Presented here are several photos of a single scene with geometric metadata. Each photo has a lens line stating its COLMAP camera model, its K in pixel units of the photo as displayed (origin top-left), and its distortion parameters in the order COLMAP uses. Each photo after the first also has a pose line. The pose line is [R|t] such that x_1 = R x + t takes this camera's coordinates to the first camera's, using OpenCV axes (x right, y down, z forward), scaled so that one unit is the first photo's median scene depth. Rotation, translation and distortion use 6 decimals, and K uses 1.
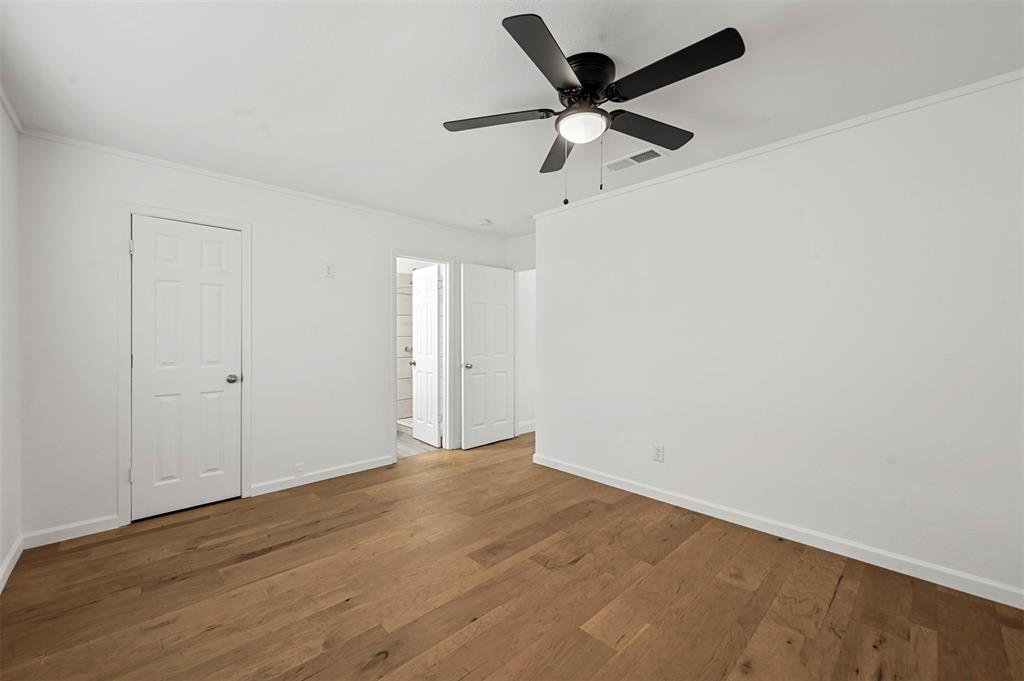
lens RADIAL K [[408.9, 0, 509.9], [0, 408.9, 343.2], [0, 0, 1]] dist [0.001120, 0.000295]
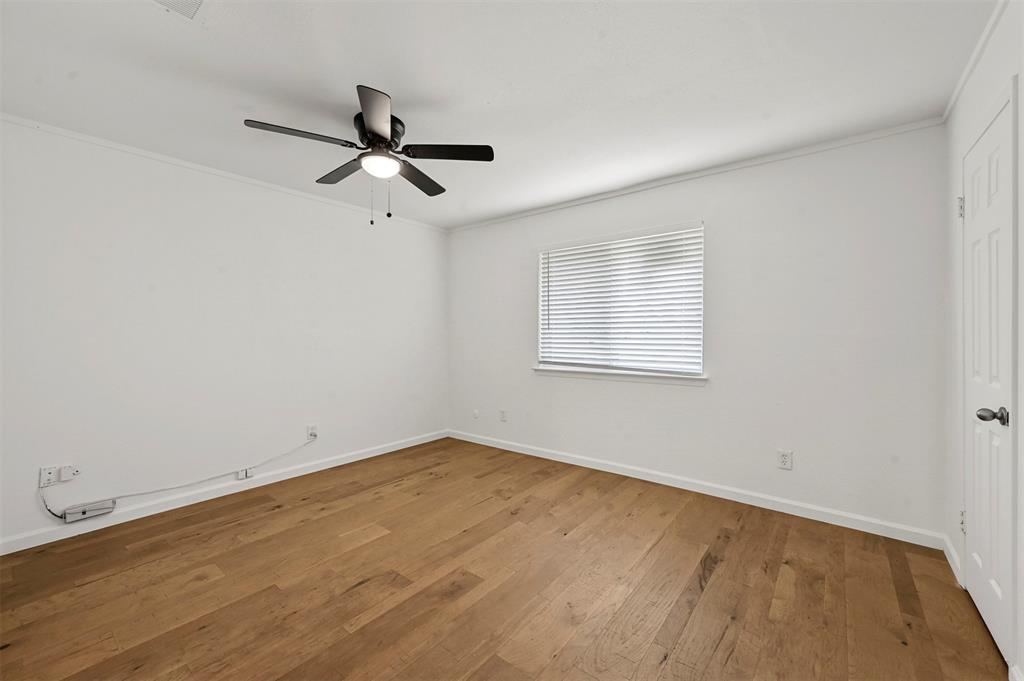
lens RADIAL K [[408.9, 0, 509.9], [0, 408.9, 343.2], [0, 0, 1]] dist [0.001120, 0.000295]
pose [[-0.991356, 0.003480, -0.131155, -0.046209], [-0.001303, 0.999338, 0.036366, -0.021999], [0.131195, 0.036223, -0.990695, 1.906522]]
